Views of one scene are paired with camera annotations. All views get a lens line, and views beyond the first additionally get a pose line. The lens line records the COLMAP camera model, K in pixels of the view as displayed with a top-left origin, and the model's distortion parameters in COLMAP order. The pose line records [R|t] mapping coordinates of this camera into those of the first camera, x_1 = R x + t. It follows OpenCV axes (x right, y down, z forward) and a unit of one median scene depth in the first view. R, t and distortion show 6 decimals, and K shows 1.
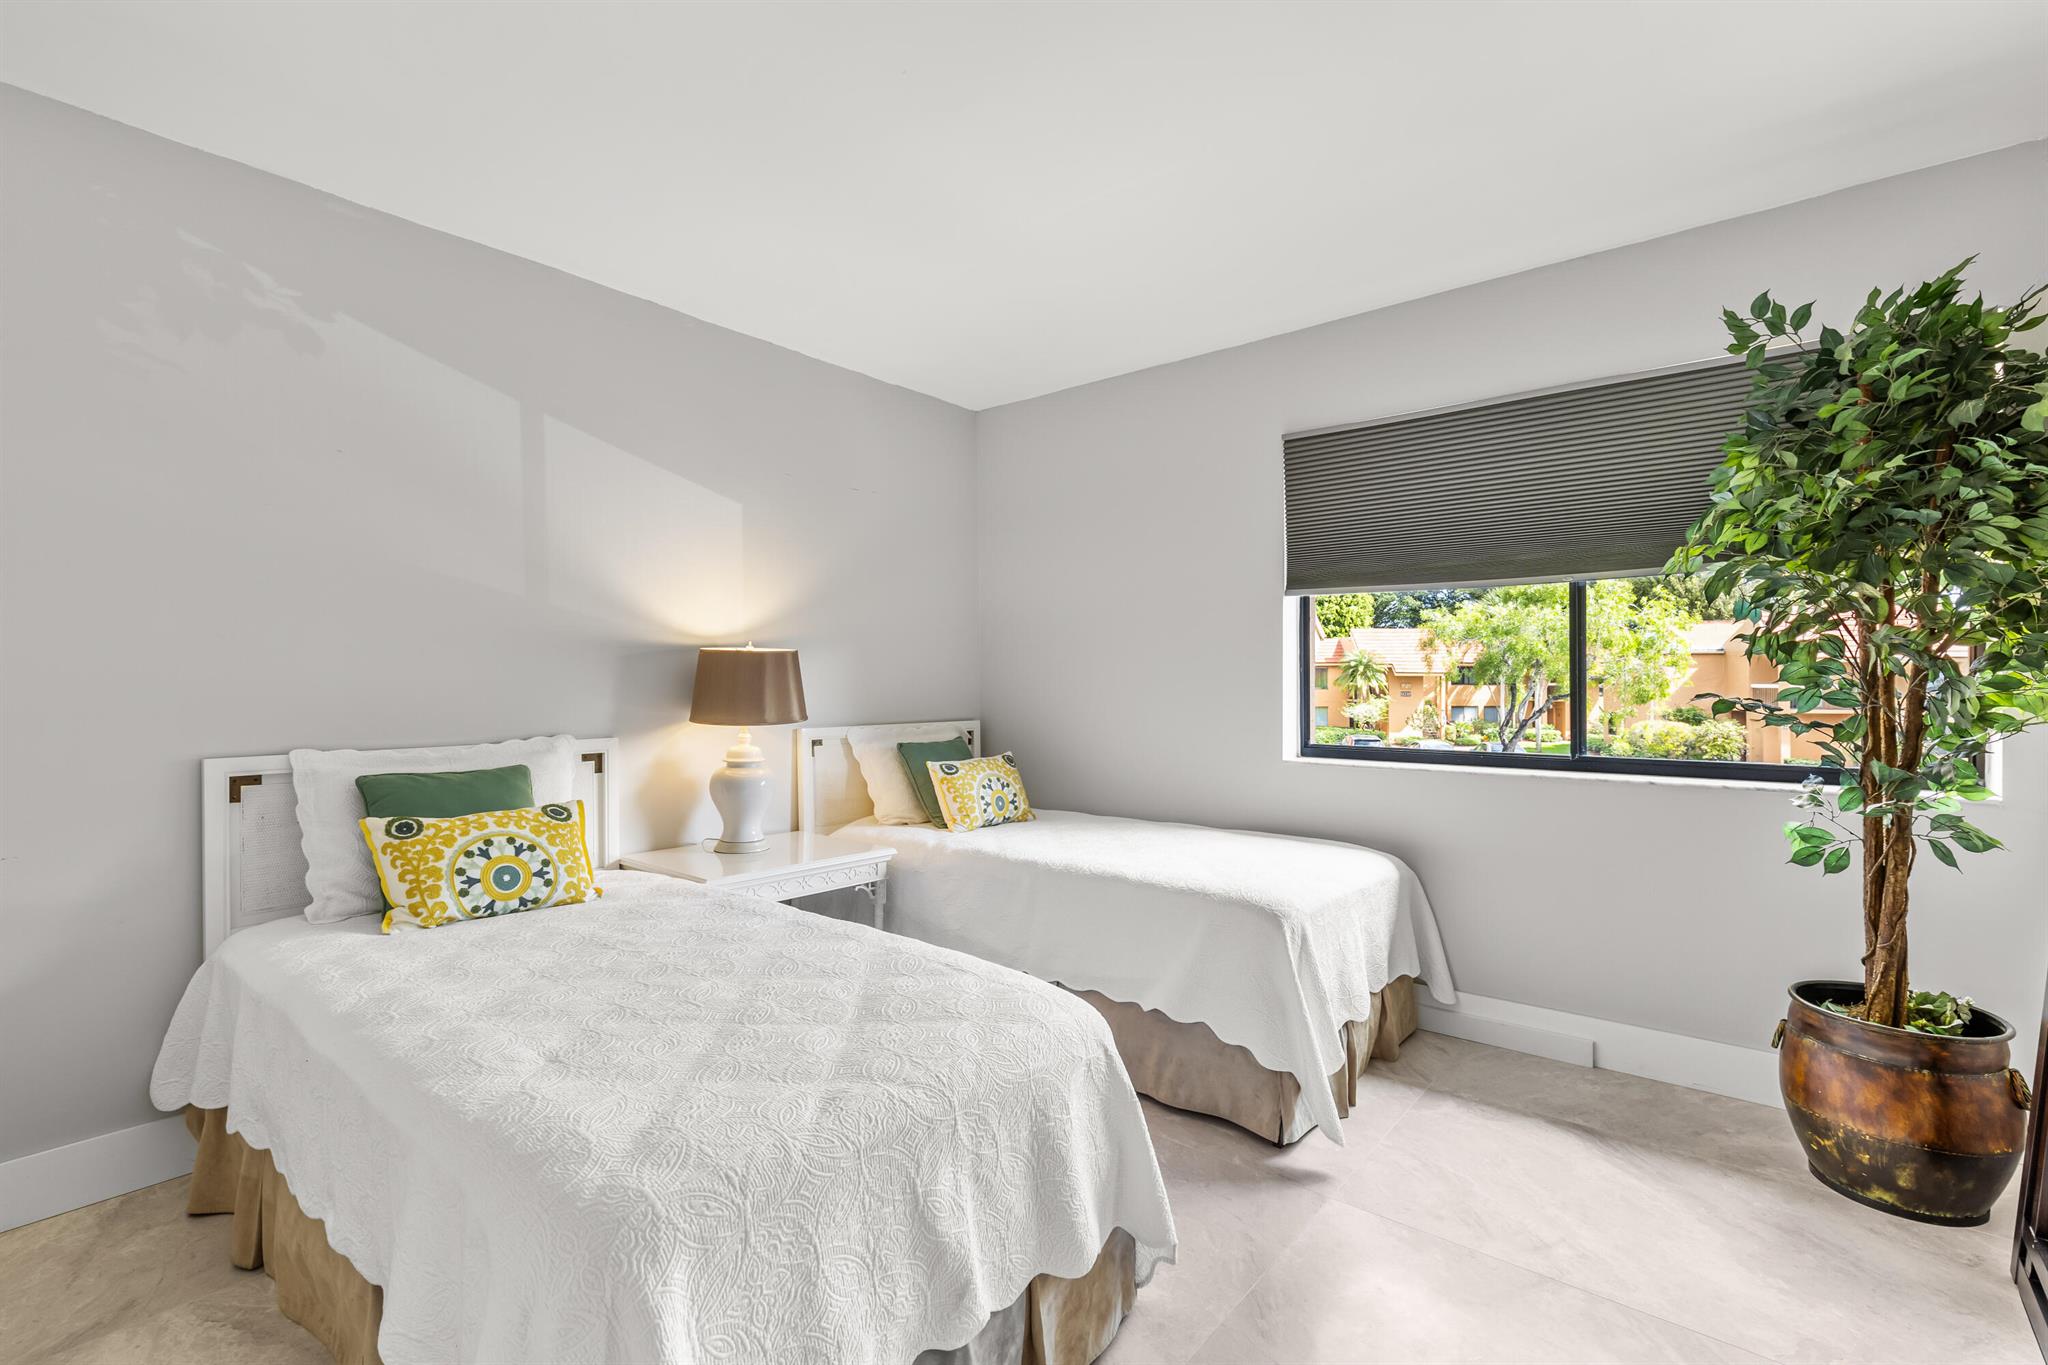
lens RADIAL K [[917.9, 0, 1027.5], [0, 917.9, 684.8], [0, 0, 1]] dist [0.007020, -0.001838]
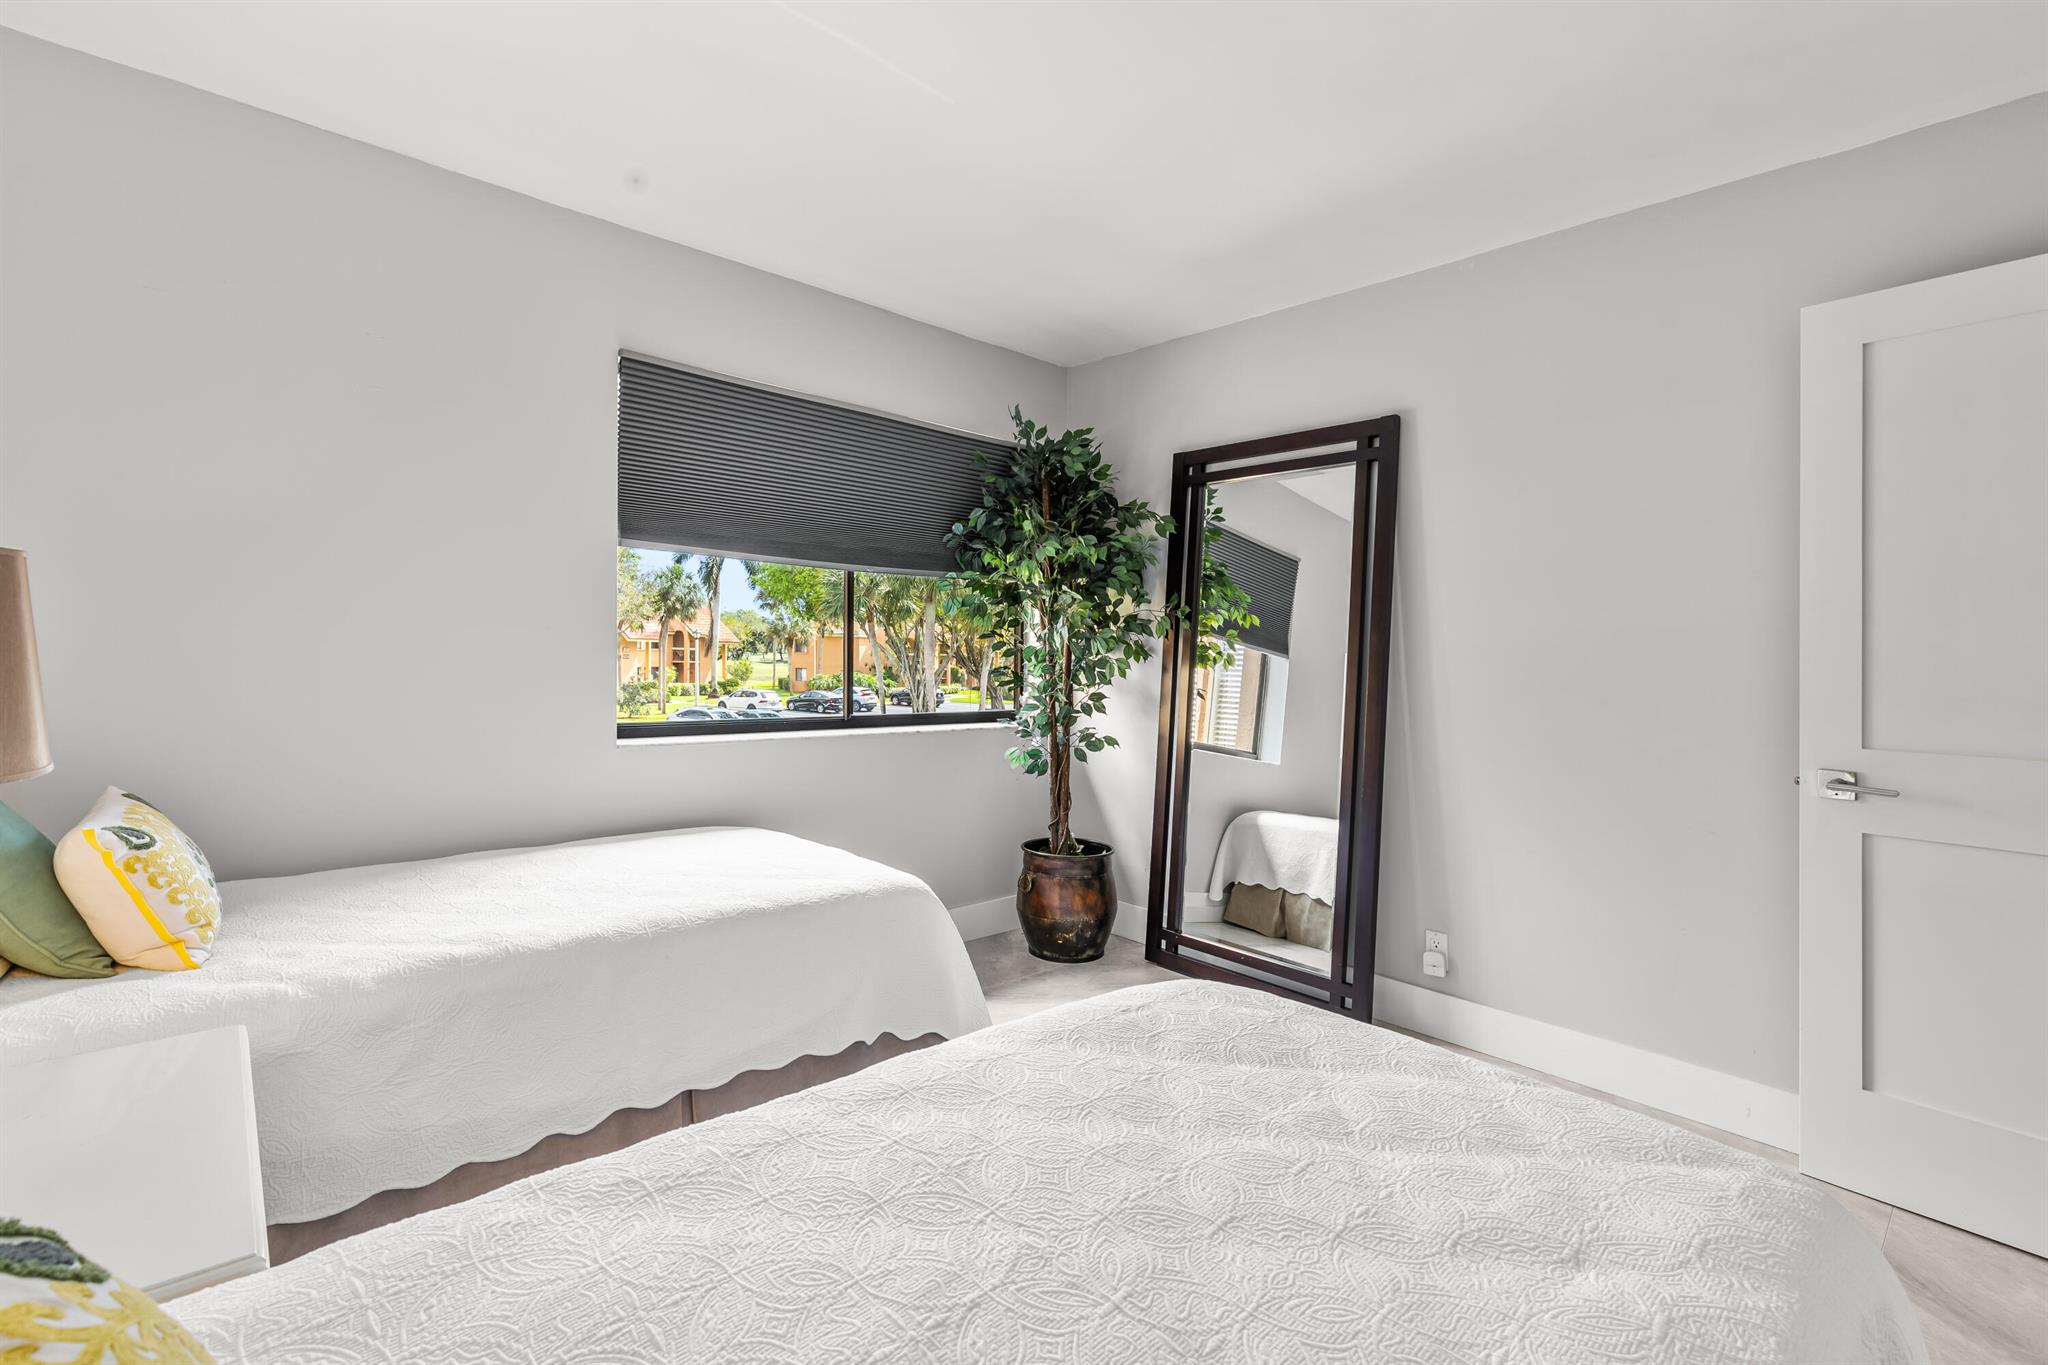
lens RADIAL K [[917.9, 0, 1026.6], [0, 917.9, 674.9], [0, 0, 1]] dist [0.007020, -0.001838]
pose [[0.154710, -0.018907, 0.987779, -0.735683], [-0.013335, 0.999686, 0.021223, -0.007499], [-0.987870, -0.016456, 0.154409, 0.785683]]
